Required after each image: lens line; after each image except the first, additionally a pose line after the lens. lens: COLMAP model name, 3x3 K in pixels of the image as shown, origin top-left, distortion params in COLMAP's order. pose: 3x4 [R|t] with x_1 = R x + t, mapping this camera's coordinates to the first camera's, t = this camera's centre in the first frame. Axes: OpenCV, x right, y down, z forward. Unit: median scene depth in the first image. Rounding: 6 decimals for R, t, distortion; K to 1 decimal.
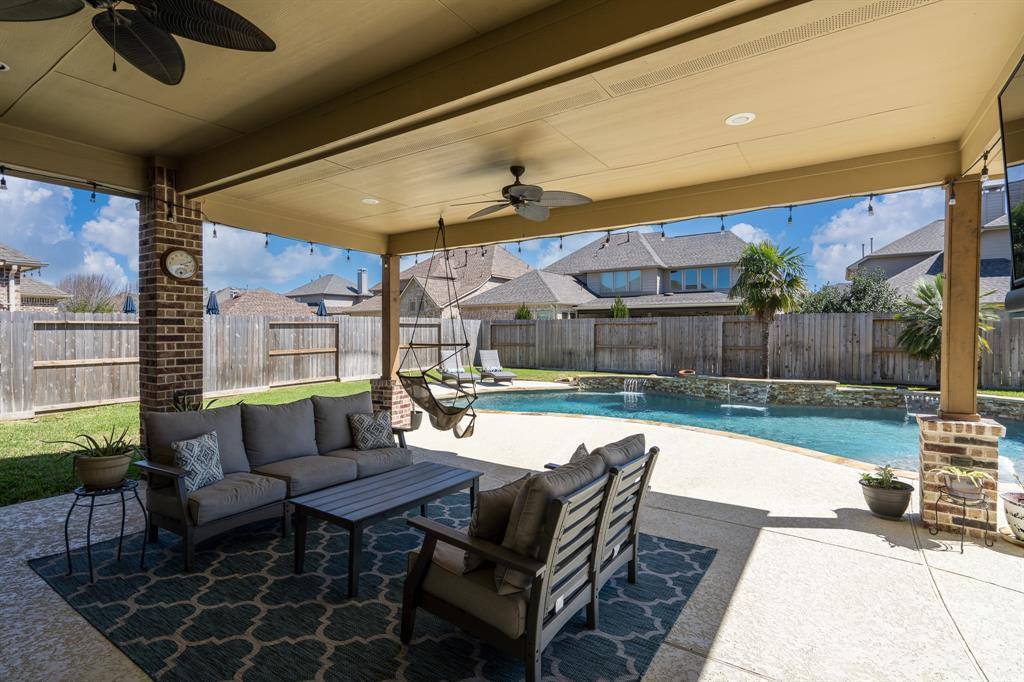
lens RADIAL K [[470.1, 0, 541.5], [0, 470.1, 352.5], [0, 0, 1]] dist [-0.003852, -0.000796]
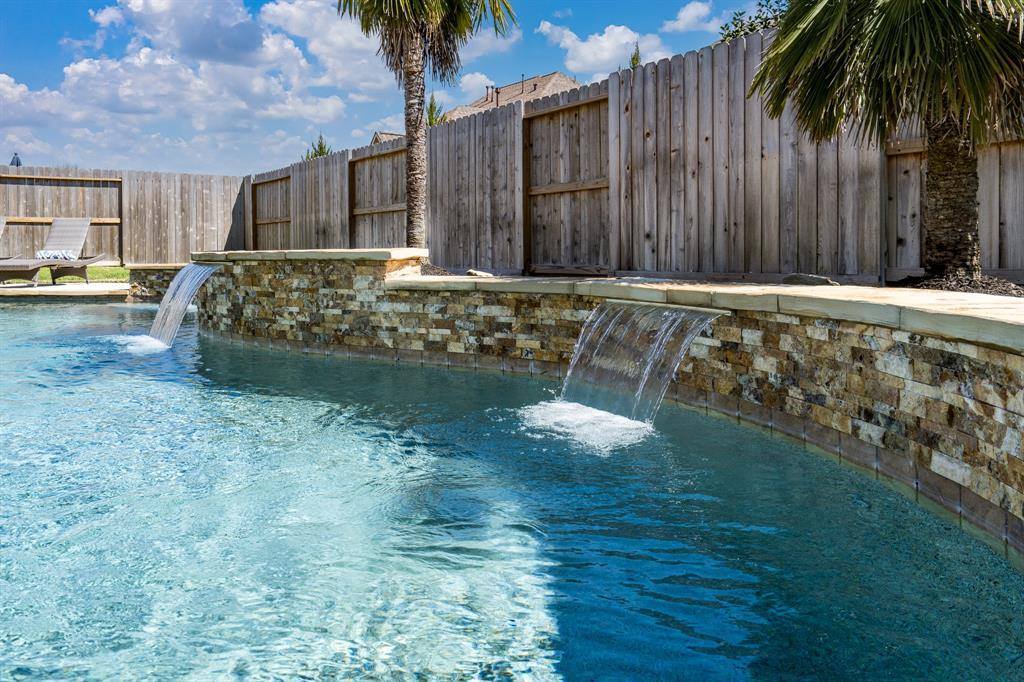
lens RADIAL K [[763.9, 0, 402.8], [0, 763.9, 264.9], [0, 0, 1]] dist [0.002125, 0.003018]
pose [[0.915768, 0.001464, -0.401705, 0.573729], [-0.005482, 0.999946, -0.008853, 0.054181], [0.401670, 0.010310, 0.915726, 0.476278]]
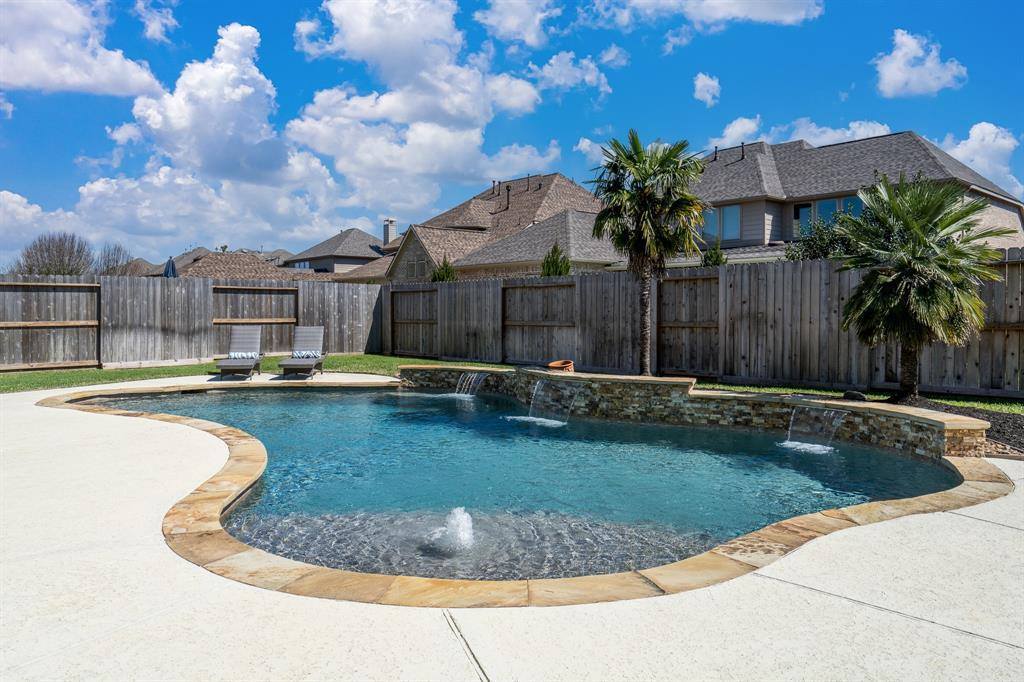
lens RADIAL K [[720.3, 0, 514.5], [0, 720.3, 340.7], [0, 0, 1]] dist [0.007678, 0.003226]
pose [[0.972029, 0.012119, -0.234547, 0.456180], [-0.012909, 0.999915, -0.001834, 0.015175], [0.234505, 0.004811, 0.972103, 0.096406]]
